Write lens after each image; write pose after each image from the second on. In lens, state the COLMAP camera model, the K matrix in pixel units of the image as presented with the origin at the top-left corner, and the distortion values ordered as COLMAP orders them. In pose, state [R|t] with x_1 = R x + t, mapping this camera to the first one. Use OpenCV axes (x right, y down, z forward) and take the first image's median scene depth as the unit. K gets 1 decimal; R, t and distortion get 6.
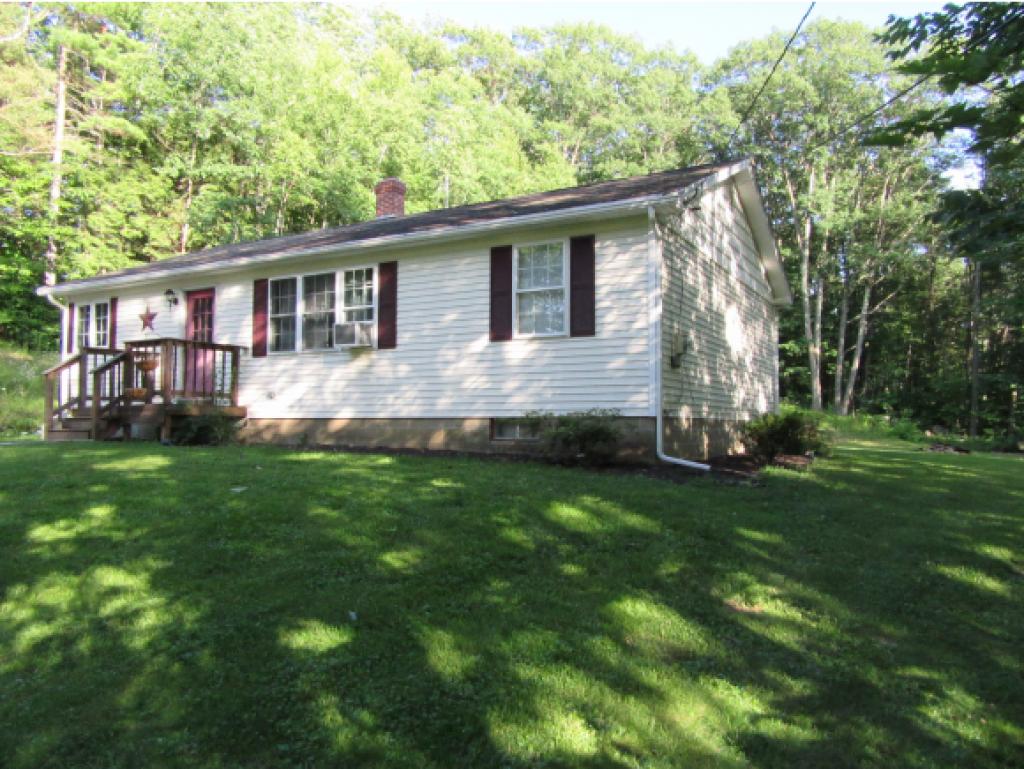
lens RADIAL K [[764.0, 0, 509.3], [0, 764.0, 388.6], [0, 0, 1]] dist [0.005793, 0.004153]
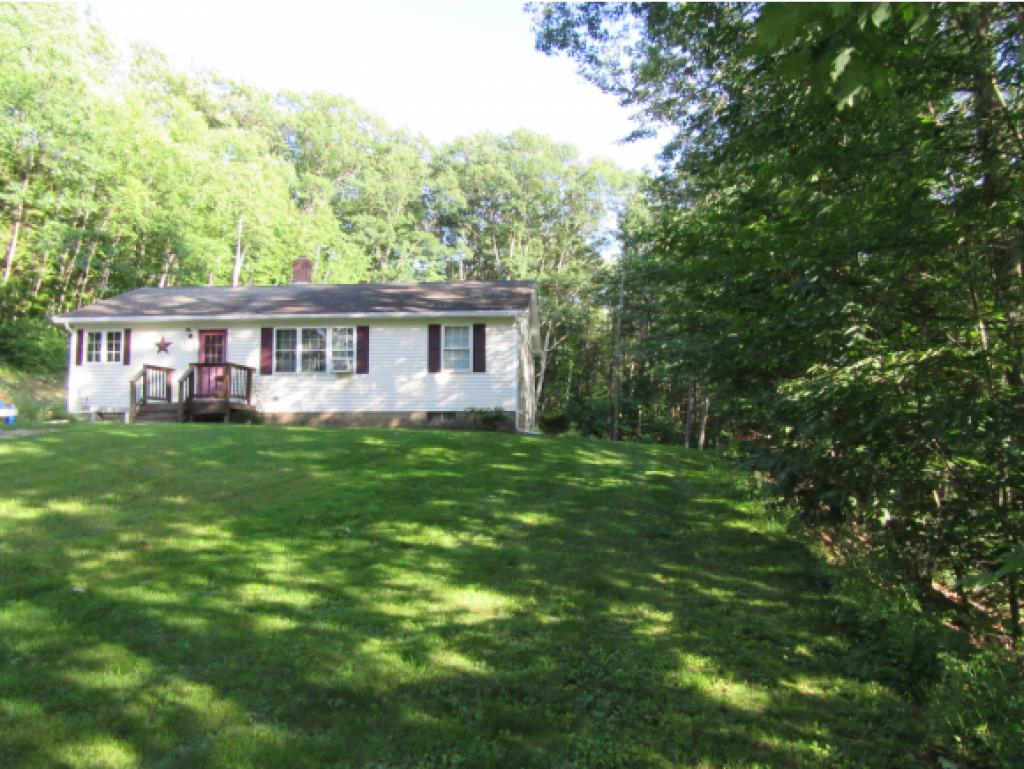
lens RADIAL K [[764.0, 0, 509.3], [0, 764.0, 388.6], [0, 0, 1]] dist [0.005793, 0.004153]
pose [[0.912391, 0.027601, 0.408388, -0.150229], [-0.017901, 0.999460, -0.027556, 0.006926], [-0.408928, 0.017831, 0.912393, -0.206034]]
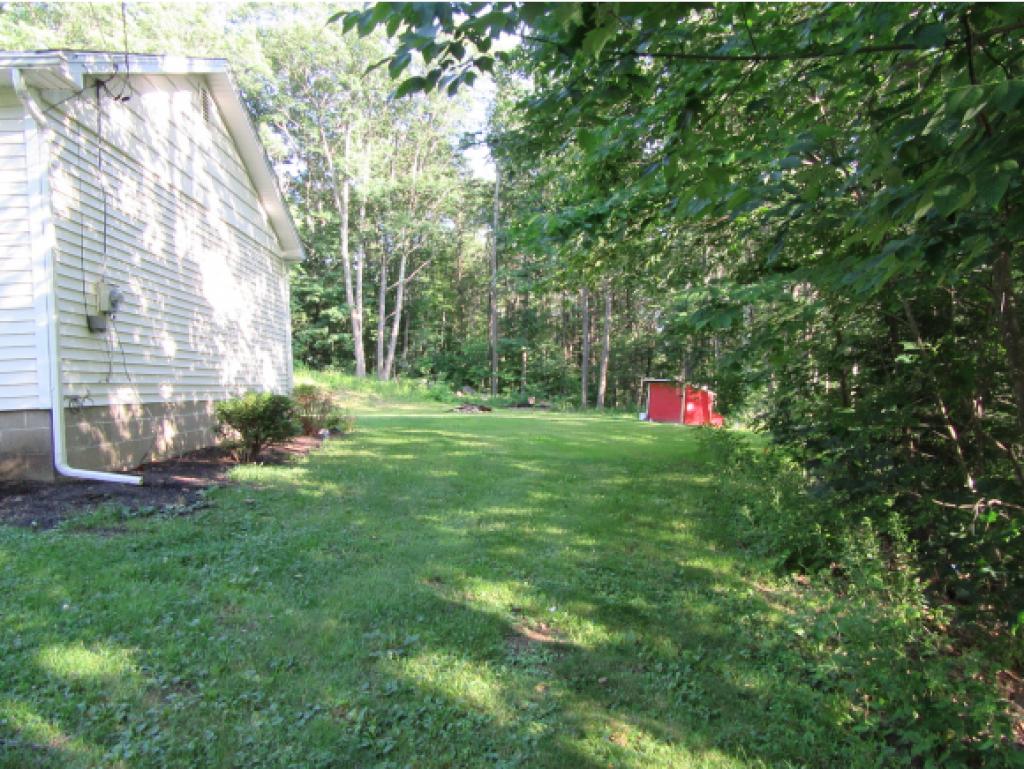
lens RADIAL K [[764.0, 0, 509.3], [0, 764.0, 388.6], [0, 0, 1]] dist [0.005793, 0.004153]
pose [[0.846503, -0.047938, 0.530222, 0.037632], [0.025498, 0.998445, 0.049563, -0.000441], [-0.531773, -0.028436, 0.846409, 0.053464]]
